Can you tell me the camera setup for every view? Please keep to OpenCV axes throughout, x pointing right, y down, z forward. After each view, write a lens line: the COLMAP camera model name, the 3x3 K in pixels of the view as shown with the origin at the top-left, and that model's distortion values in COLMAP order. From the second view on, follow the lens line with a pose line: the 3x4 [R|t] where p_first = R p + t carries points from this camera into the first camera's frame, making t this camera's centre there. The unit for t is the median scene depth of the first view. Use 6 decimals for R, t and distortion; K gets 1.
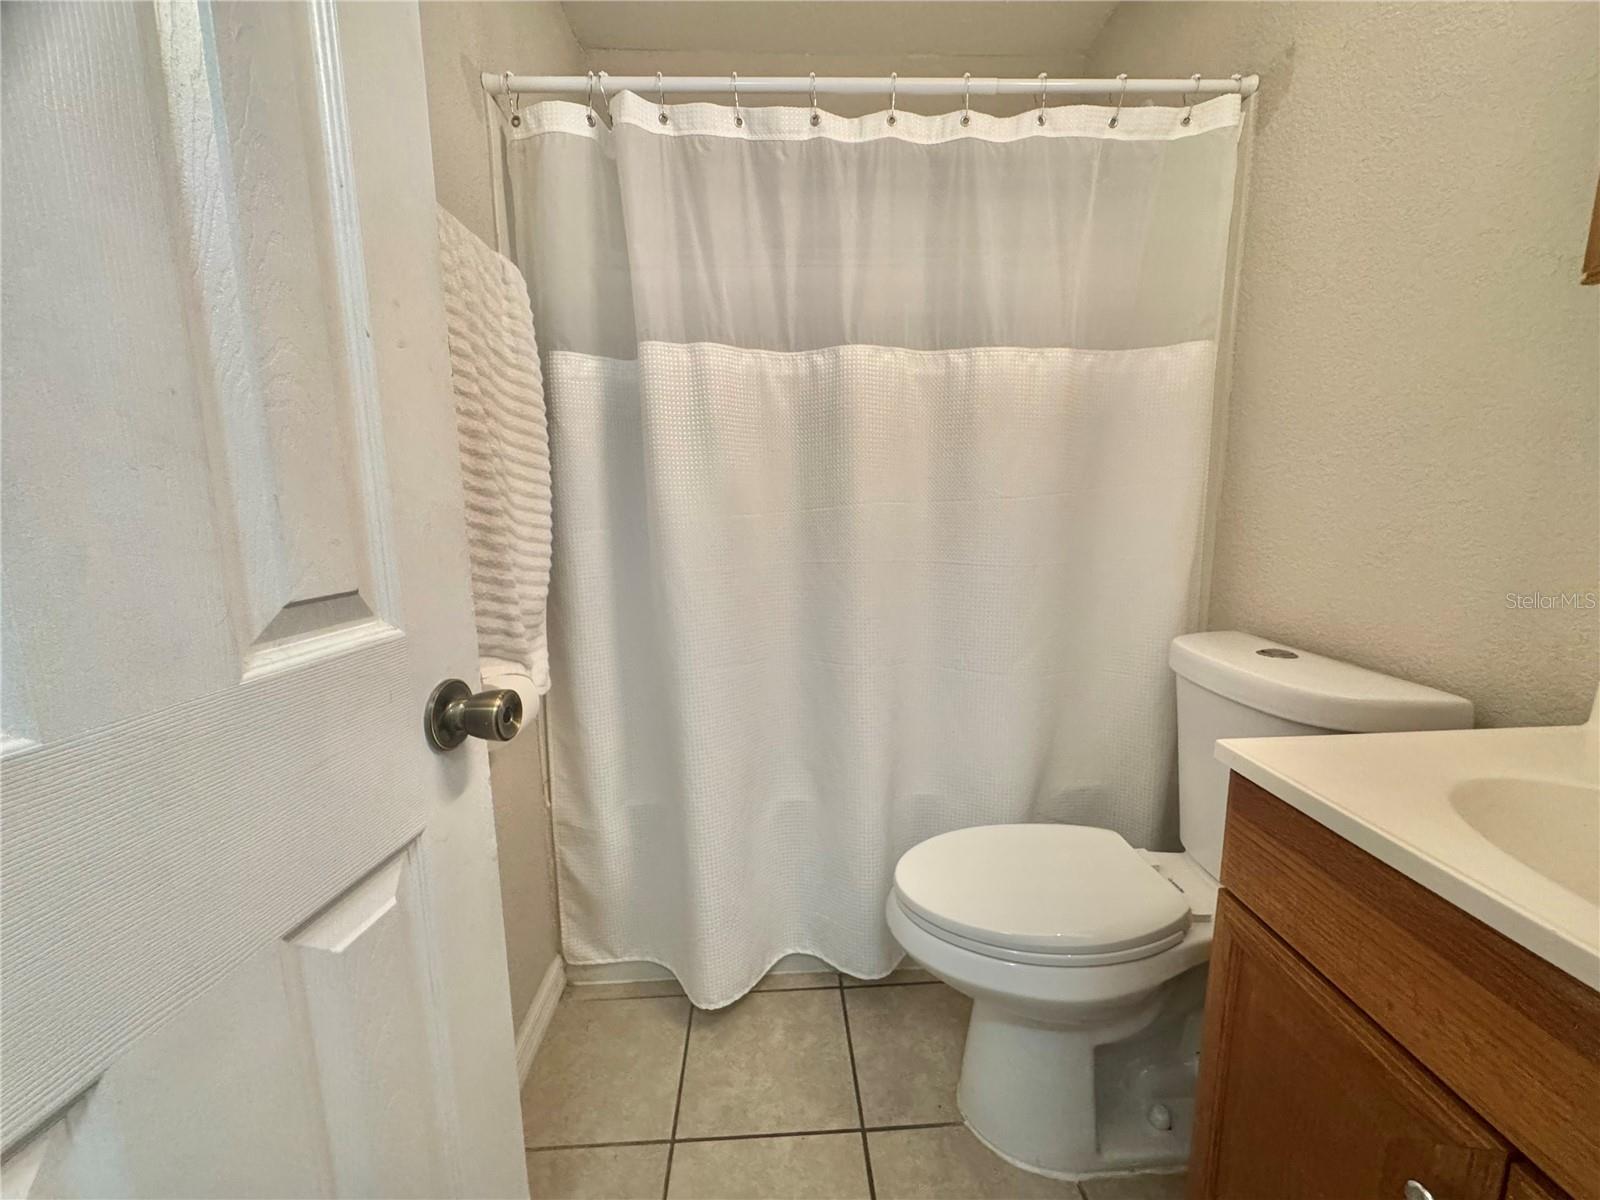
lens RADIAL K [[643.3, 0, 800.0], [0, 643.3, 600.0], [0, 0, 1]] dist [-0.004278, -0.000087]
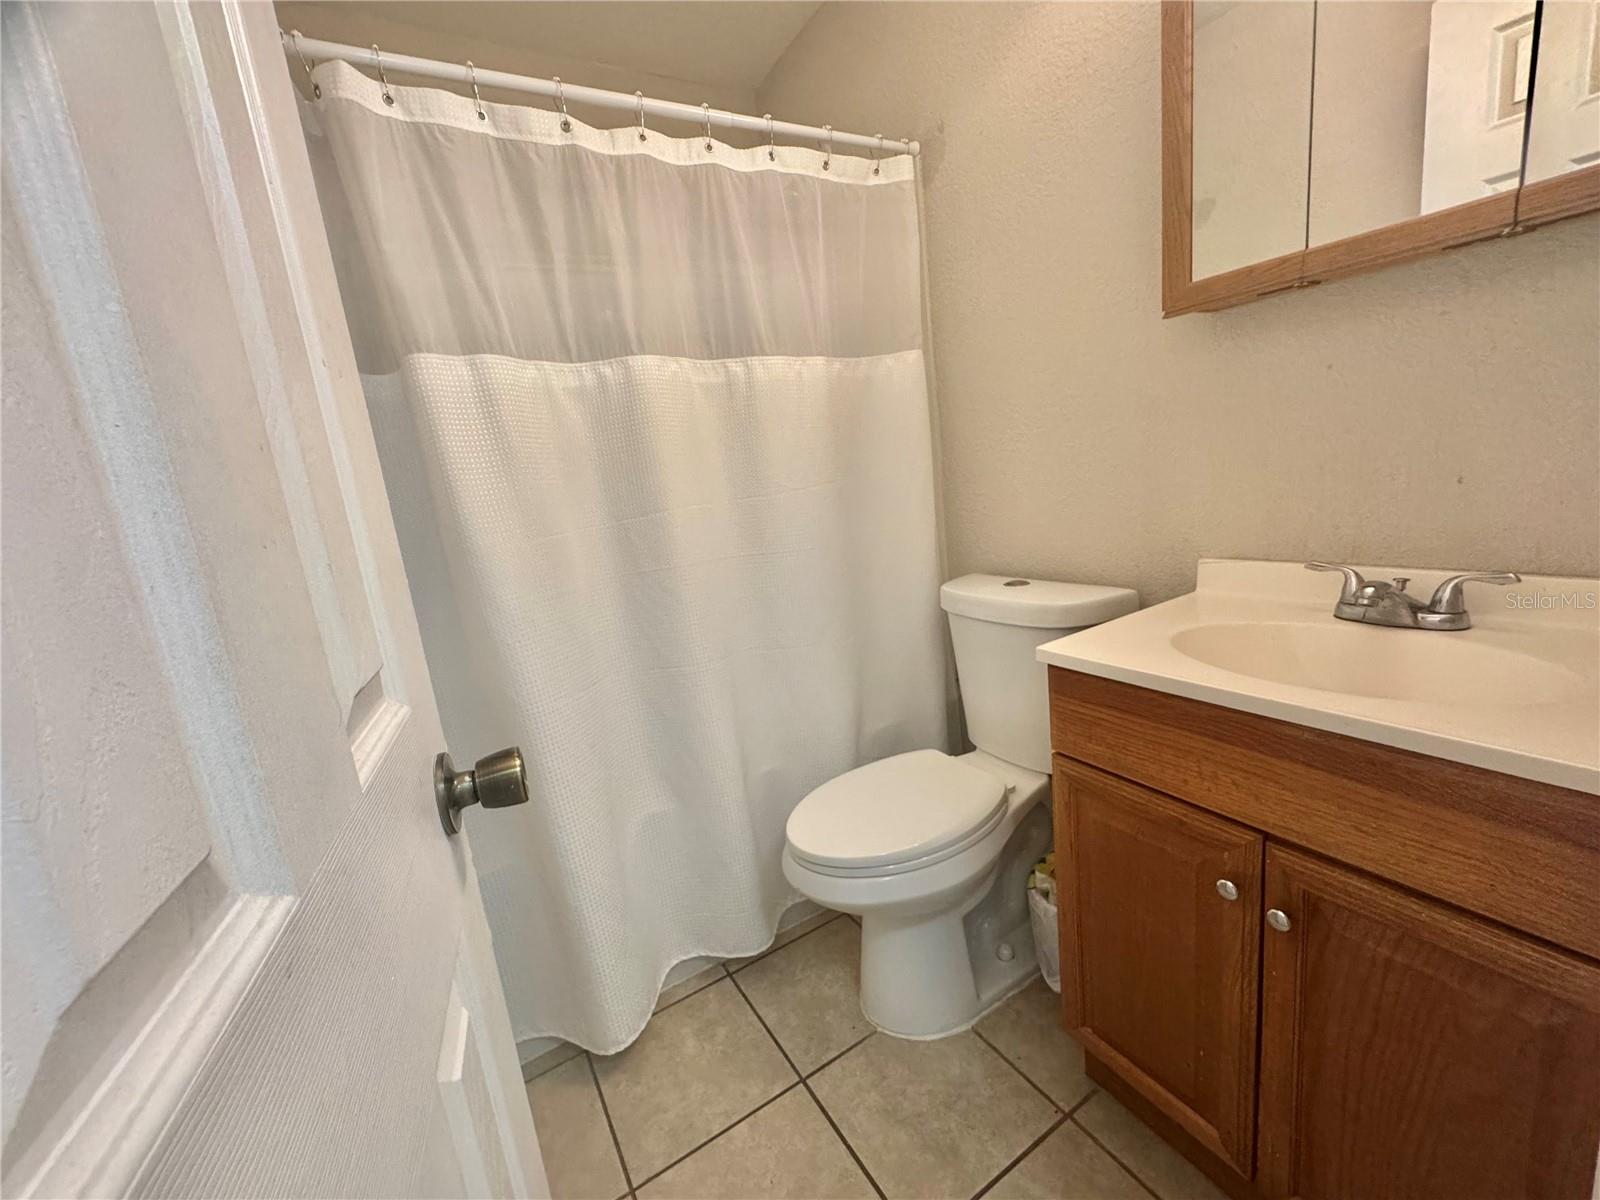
lens RADIAL K [[643.3, 0, 800.0], [0, 643.3, 600.0], [0, 0, 1]] dist [-0.004278, -0.000087]
pose [[0.877740, -0.176420, 0.445476, -0.224714], [0.176766, 0.983392, 0.041159, -0.015197], [-0.445338, 0.042618, 0.894348, -0.002041]]
